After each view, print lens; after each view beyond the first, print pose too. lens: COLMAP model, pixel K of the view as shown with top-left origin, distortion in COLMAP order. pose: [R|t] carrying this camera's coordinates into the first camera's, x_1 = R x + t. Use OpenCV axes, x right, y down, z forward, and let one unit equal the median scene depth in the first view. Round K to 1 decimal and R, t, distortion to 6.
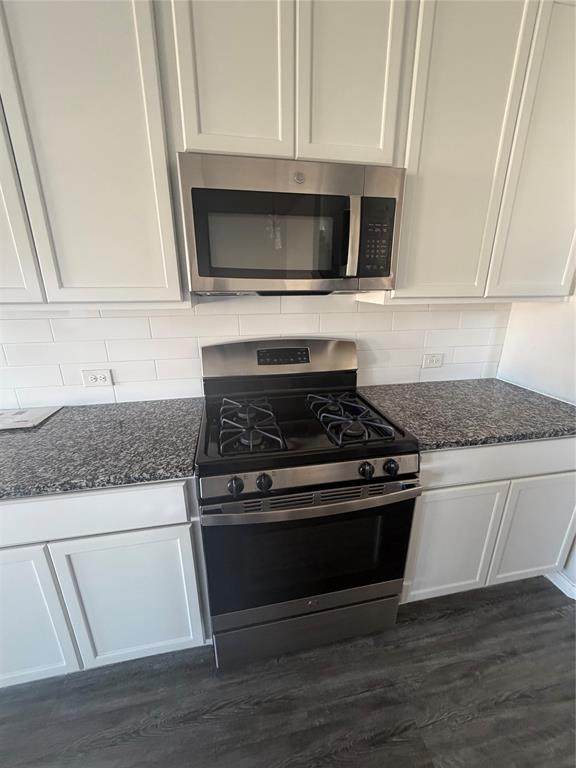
lens RADIAL K [[305.7, 0, 286.2], [0, 305.7, 382.8], [0, 0, 1]] dist [-0.000709, 0.000328]
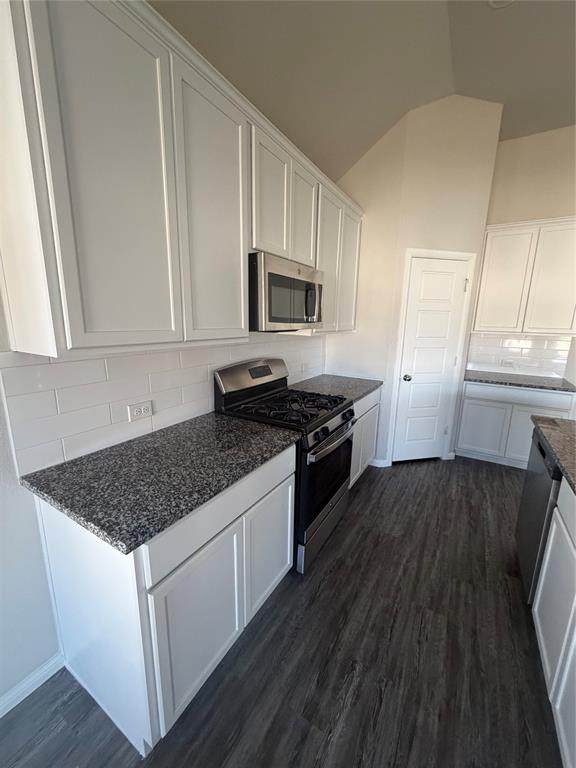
lens RADIAL K [[305.7, 0, 289.1], [0, 305.7, 382.8], [0, 0, 1]] dist [-0.000709, 0.000328]
pose [[0.668148, -0.137771, 0.731162, -1.220875], [0.205838, 0.978579, -0.003706, 0.000436], [-0.714989, 0.152977, 0.682194, -0.122788]]
